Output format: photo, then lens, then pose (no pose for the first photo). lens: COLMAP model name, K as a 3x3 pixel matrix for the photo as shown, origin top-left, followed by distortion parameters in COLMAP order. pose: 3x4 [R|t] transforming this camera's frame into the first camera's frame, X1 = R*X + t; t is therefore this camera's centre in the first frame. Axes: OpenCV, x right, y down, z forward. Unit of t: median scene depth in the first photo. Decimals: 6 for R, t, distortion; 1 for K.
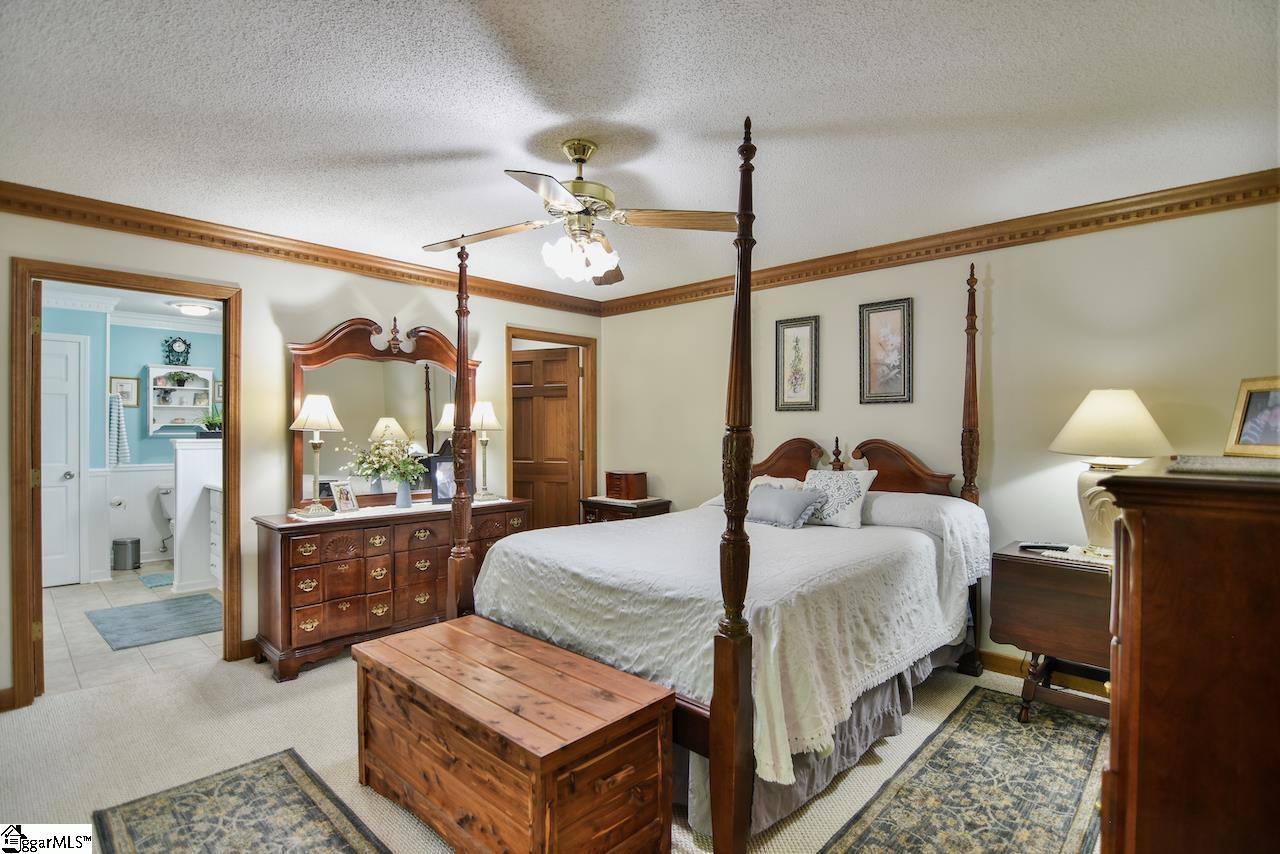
lens RADIAL K [[624.5, 0, 640.0], [0, 624.5, 427.0], [0, 0, 1]] dist [-0.005146, -0.011377]
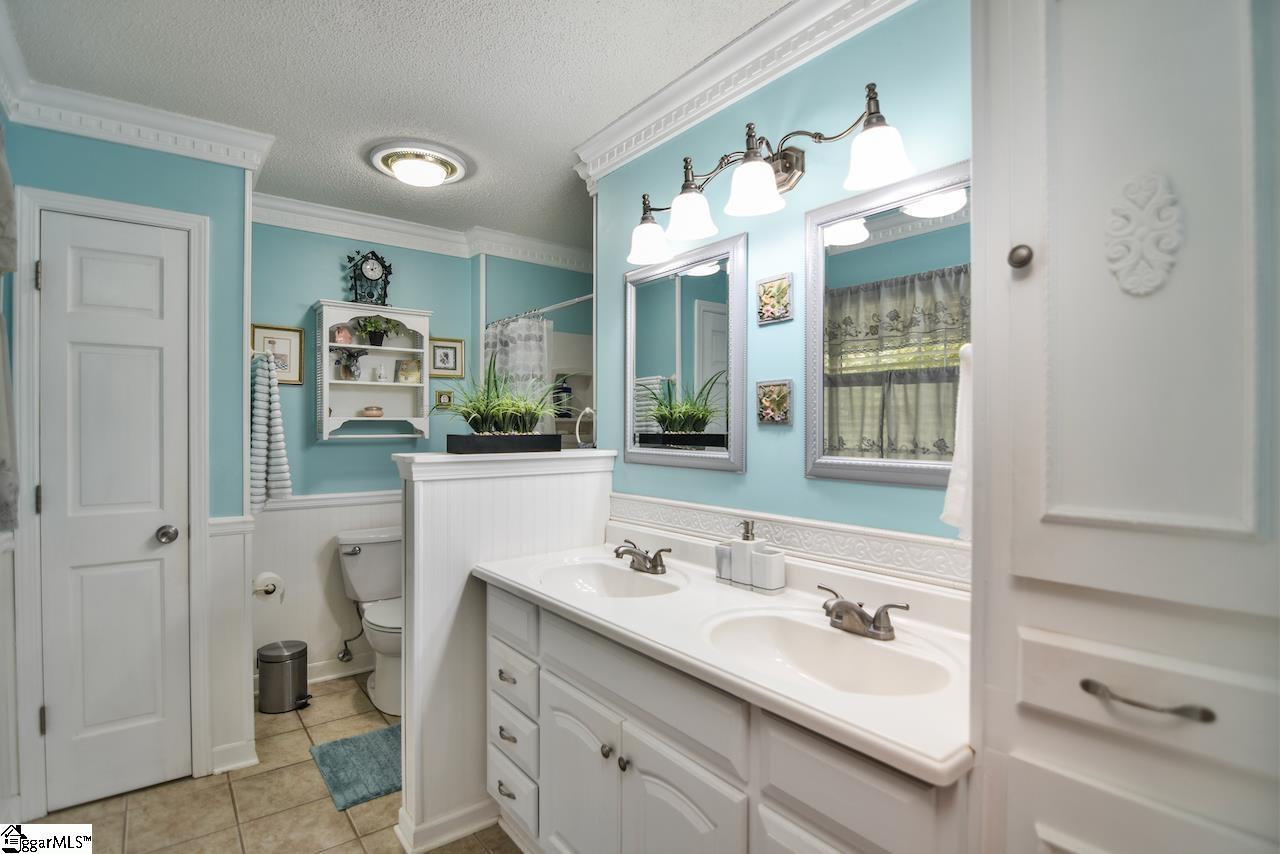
lens RADIAL K [[624.5, 0, 640.0], [0, 624.5, 427.0], [0, 0, 1]] dist [-0.005146, -0.011377]
pose [[0.988907, 0.001811, -0.148524, -0.453217], [-0.000947, 0.999982, 0.005883, -0.000139], [0.148532, -0.005677, 0.988891, 0.526902]]
